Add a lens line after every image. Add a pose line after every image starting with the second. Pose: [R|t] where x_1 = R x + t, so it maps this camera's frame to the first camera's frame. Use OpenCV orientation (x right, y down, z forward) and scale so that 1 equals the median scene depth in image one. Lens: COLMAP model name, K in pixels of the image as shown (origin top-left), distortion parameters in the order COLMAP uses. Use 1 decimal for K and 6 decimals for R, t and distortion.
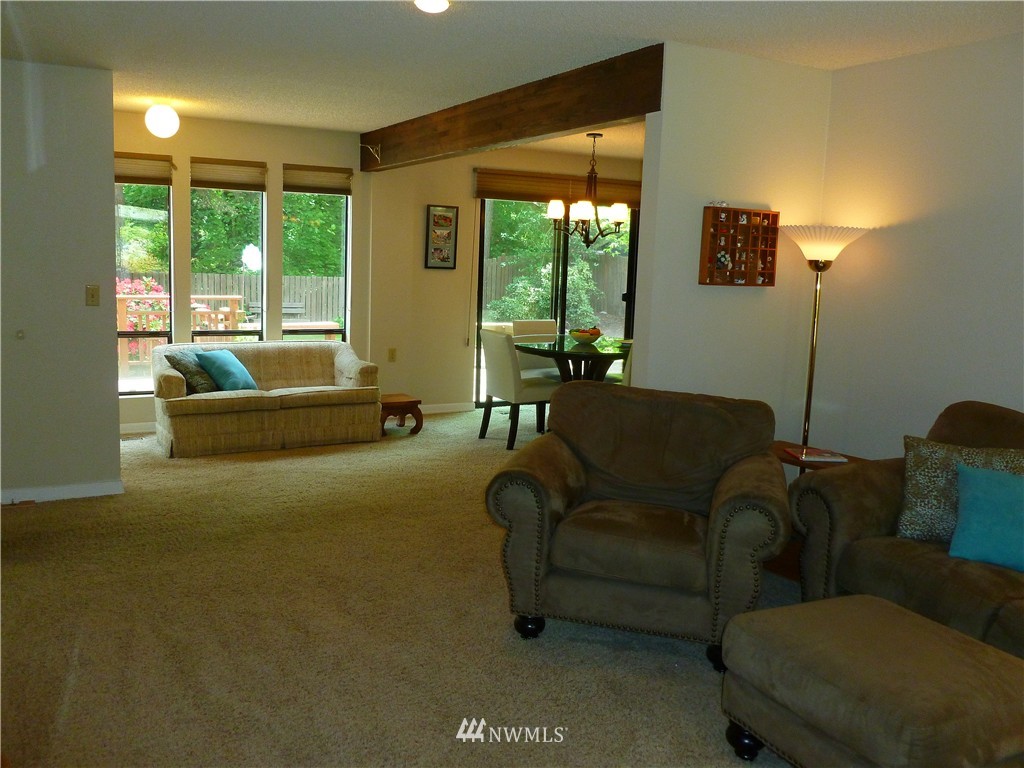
lens RADIAL K [[870.7, 0, 511.2], [0, 870.7, 380.9], [0, 0, 1]] dist [-0.042387, -0.007927]
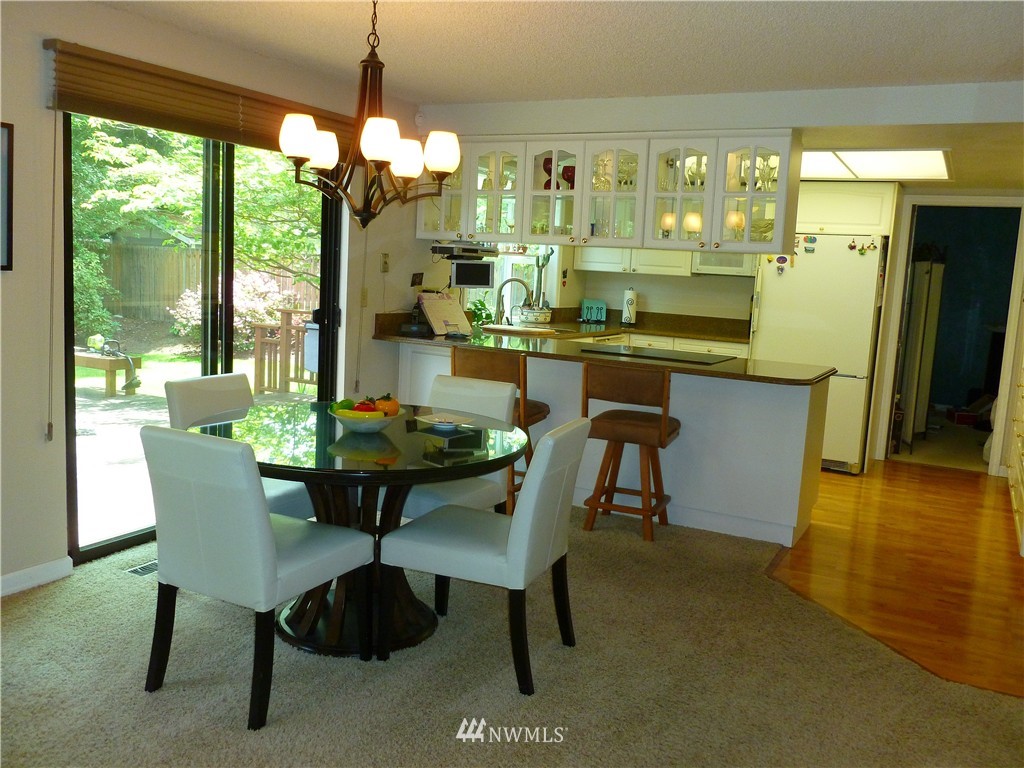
lens RADIAL K [[870.7, 0, 513.2], [0, 870.7, 388.0], [0, 0, 1]] dist [-0.042387, -0.007927]
pose [[0.837462, -0.069870, 0.542011, -0.028068], [0.060229, 0.997552, 0.035534, -0.021936], [-0.543167, 0.002886, 0.839620, 0.158079]]
